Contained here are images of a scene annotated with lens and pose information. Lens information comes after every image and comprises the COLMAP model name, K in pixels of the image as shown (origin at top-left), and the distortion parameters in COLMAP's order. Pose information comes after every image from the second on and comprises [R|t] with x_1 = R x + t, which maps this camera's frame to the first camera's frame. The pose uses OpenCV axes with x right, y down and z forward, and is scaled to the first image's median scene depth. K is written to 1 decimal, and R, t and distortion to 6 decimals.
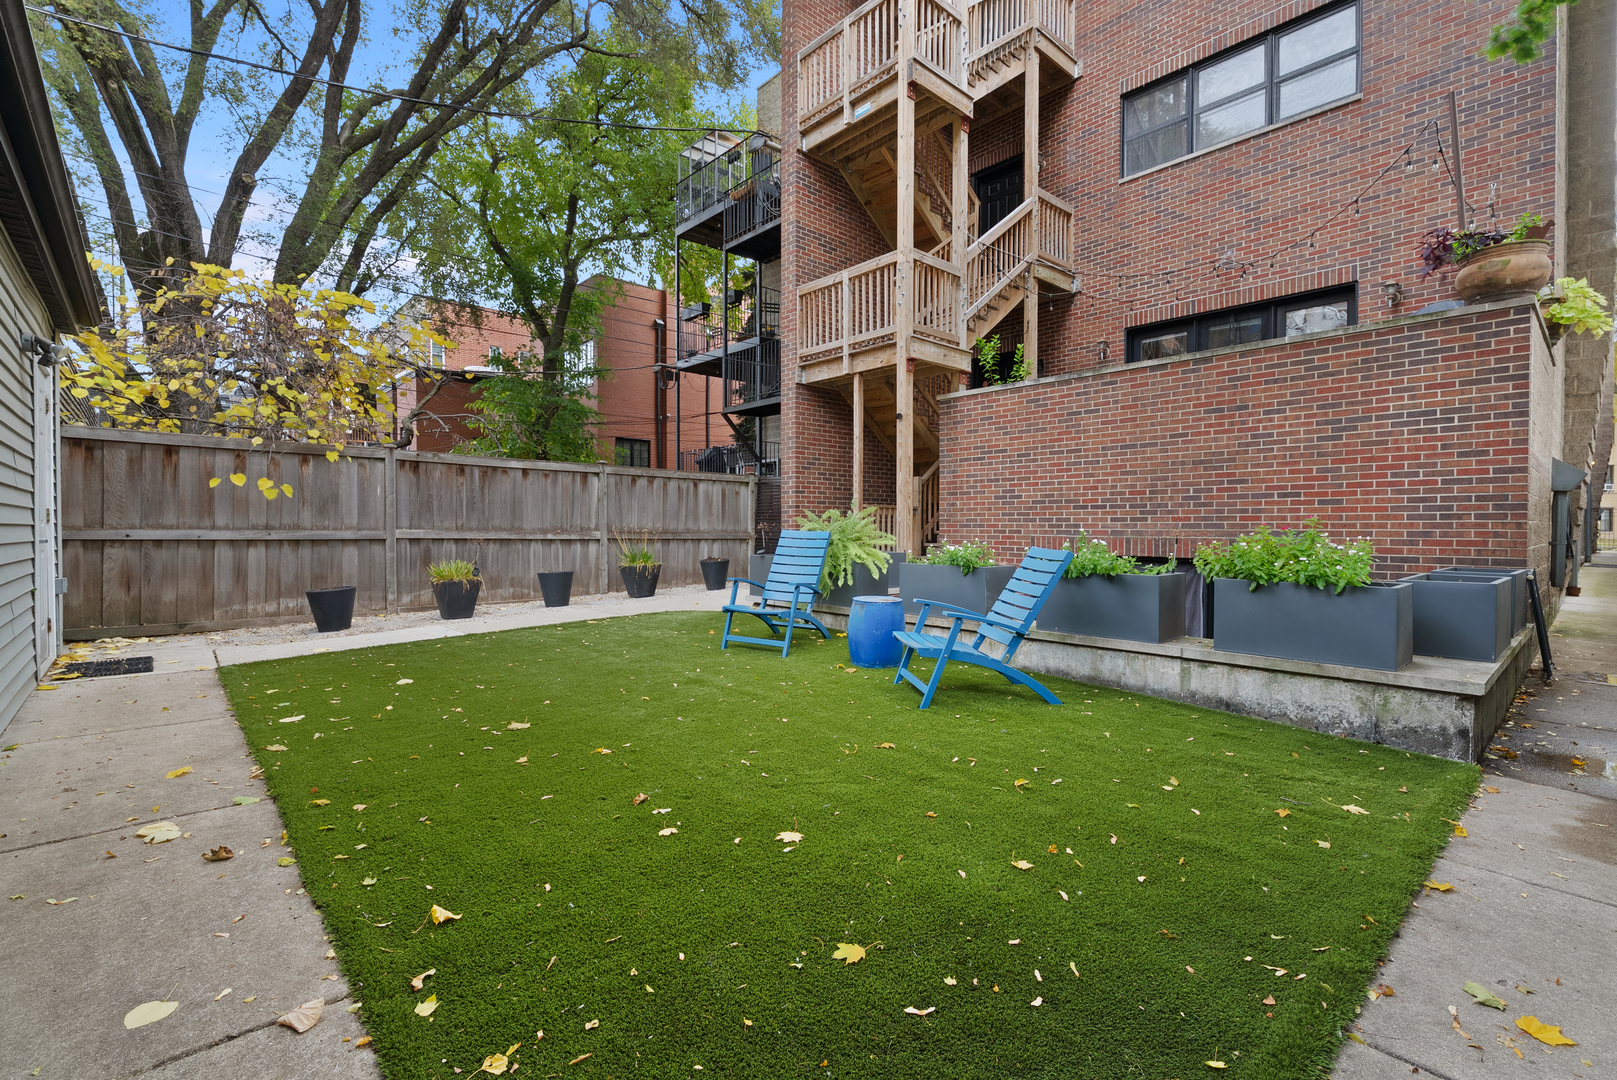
lens RADIAL K [[725.8, 0, 811.8], [0, 725.8, 533.9], [0, 0, 1]] dist [0.002272, 0.000805]
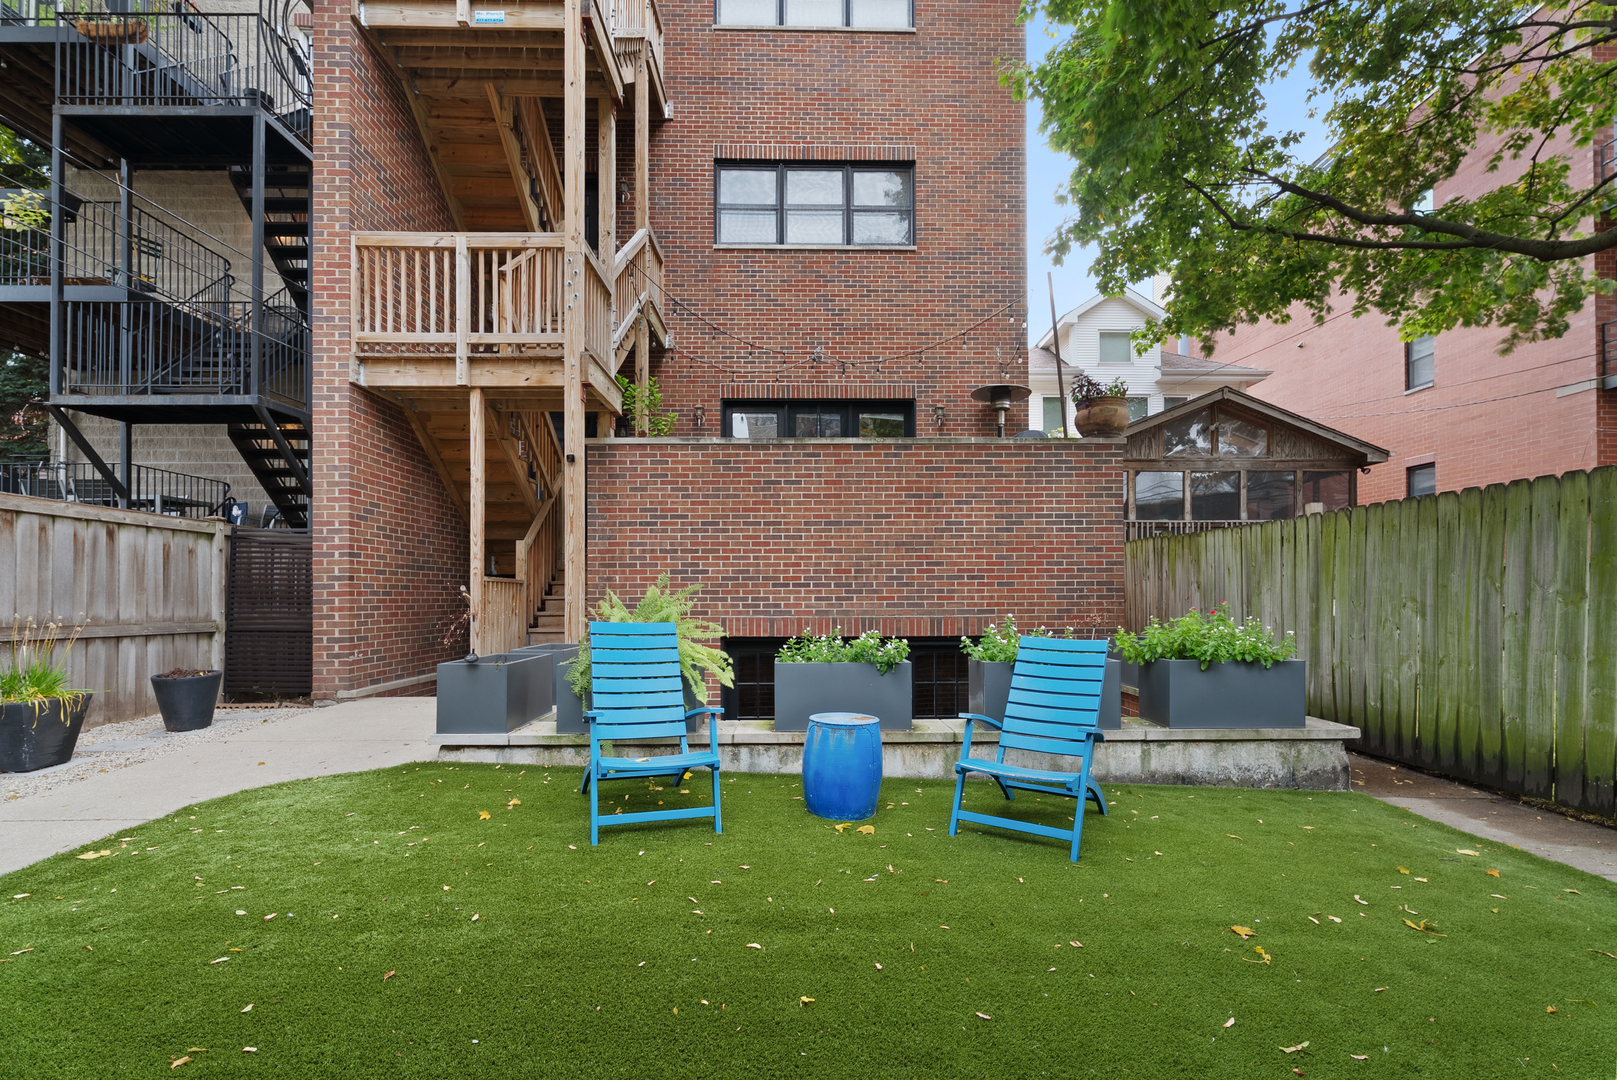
lens RADIAL K [[739.6, 0, 809.9], [0, 739.6, 589.1], [0, 0, 1]] dist [-0.001637, 0.000905]
pose [[0.655763, 0.004060, 0.754955, -0.312127], [0.012744, 0.999784, -0.016447, -0.016172], [-0.754859, 0.020406, 0.655570, 0.362144]]
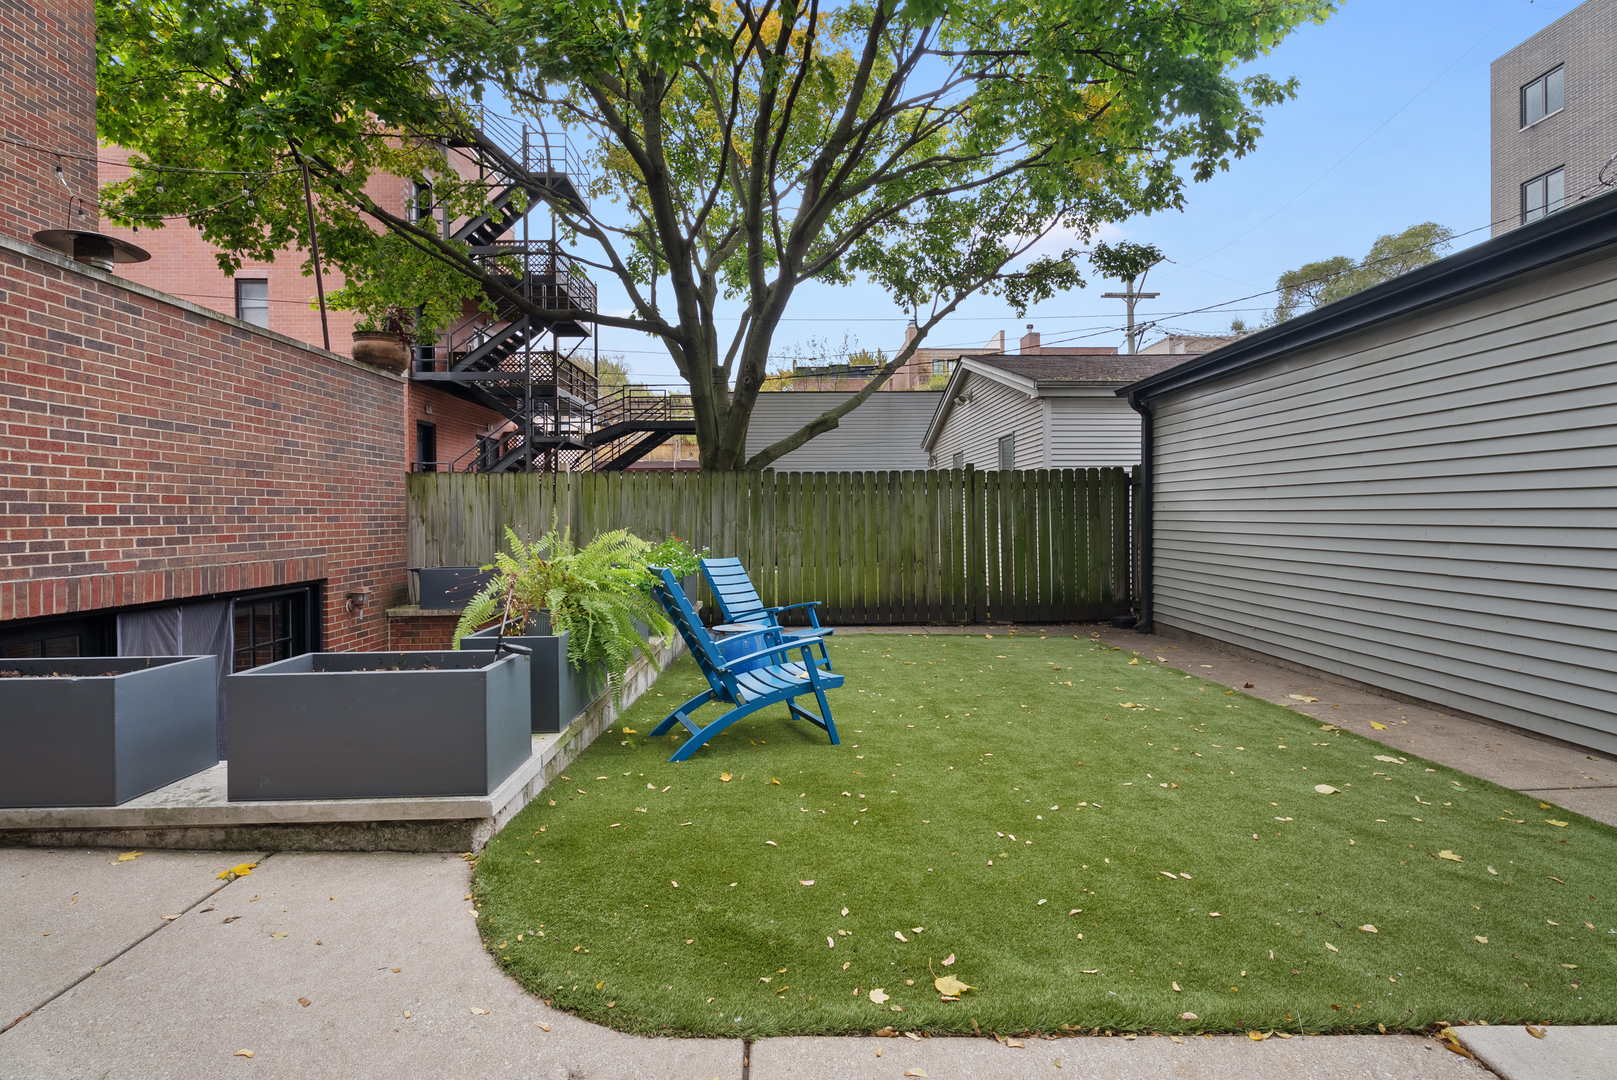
lens RADIAL K [[727.0, 0, 818.5], [0, 727.0, 523.8], [0, 0, 1]] dist [-0.000208, -0.000240]
pose [[-0.764144, -0.001237, 0.645044, -0.379233], [0.015059, 0.999691, 0.019757, -0.037214], [-0.644870, 0.024811, -0.763890, 1.063814]]
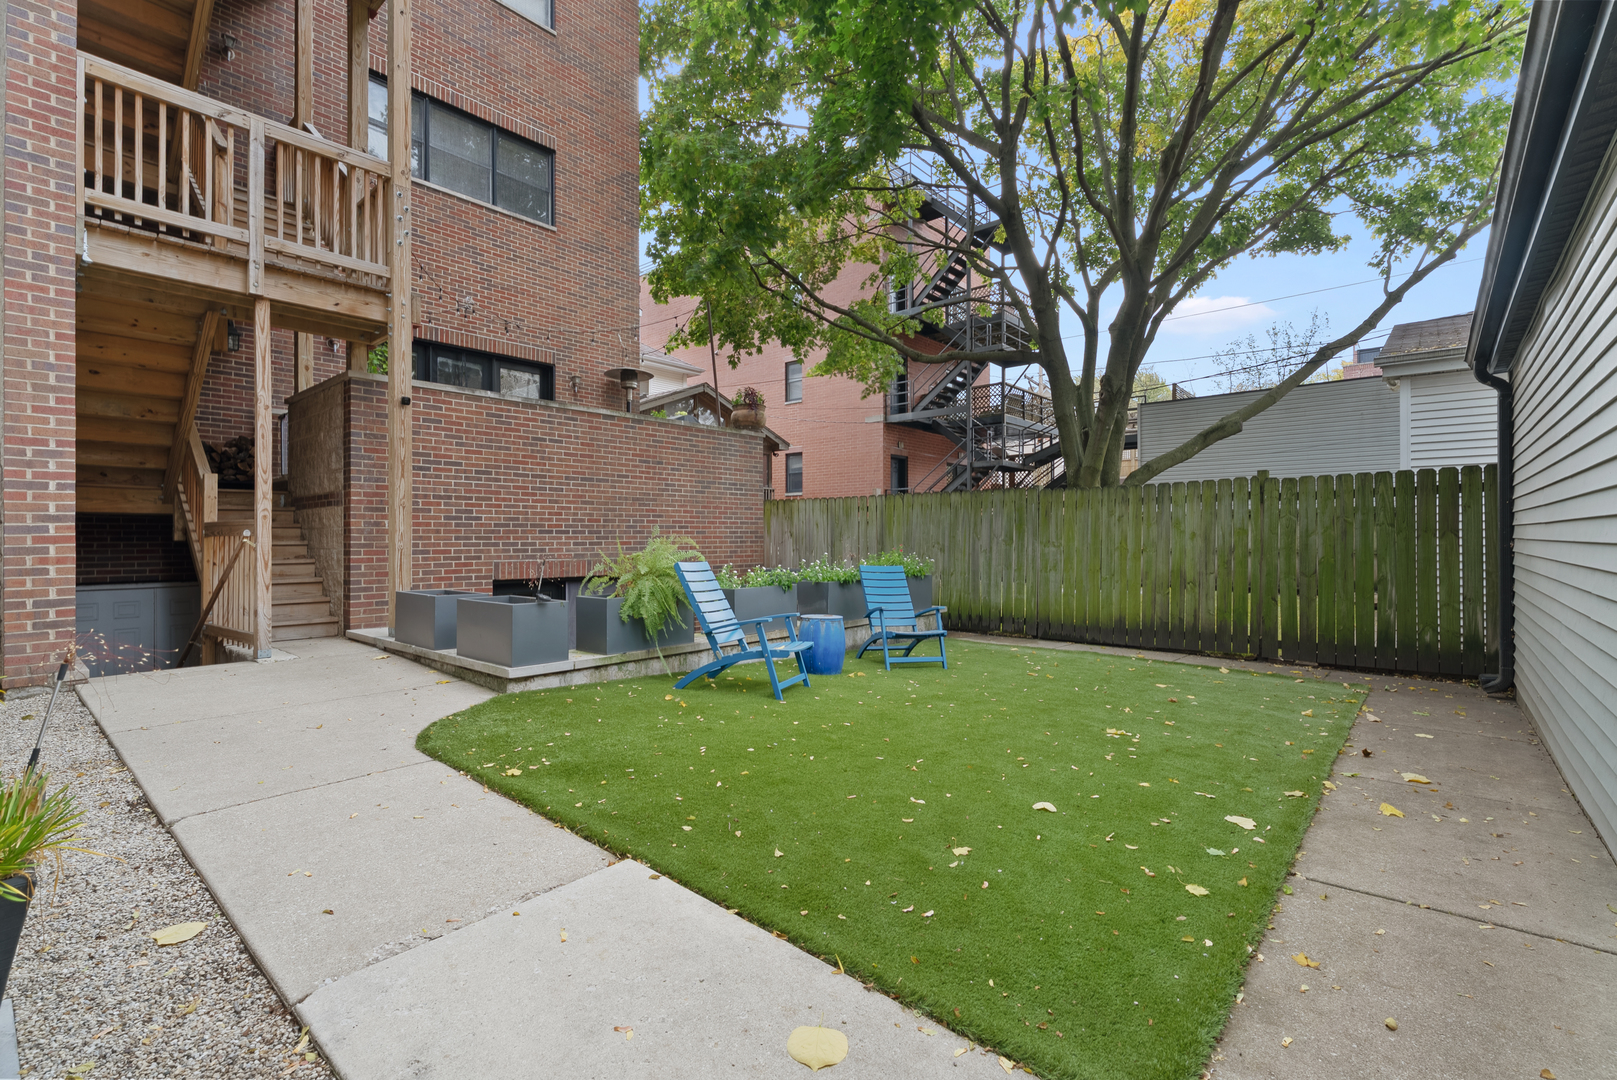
lens RADIAL K [[725.8, 0, 811.8], [0, 725.8, 533.9], [0, 0, 1]] dist [0.002272, 0.000805]
pose [[-0.127765, 0.003890, 0.991797, -0.699555], [0.012387, 0.999921, -0.002326, -0.026976], [-0.991727, 0.011989, -0.127803, 0.761860]]
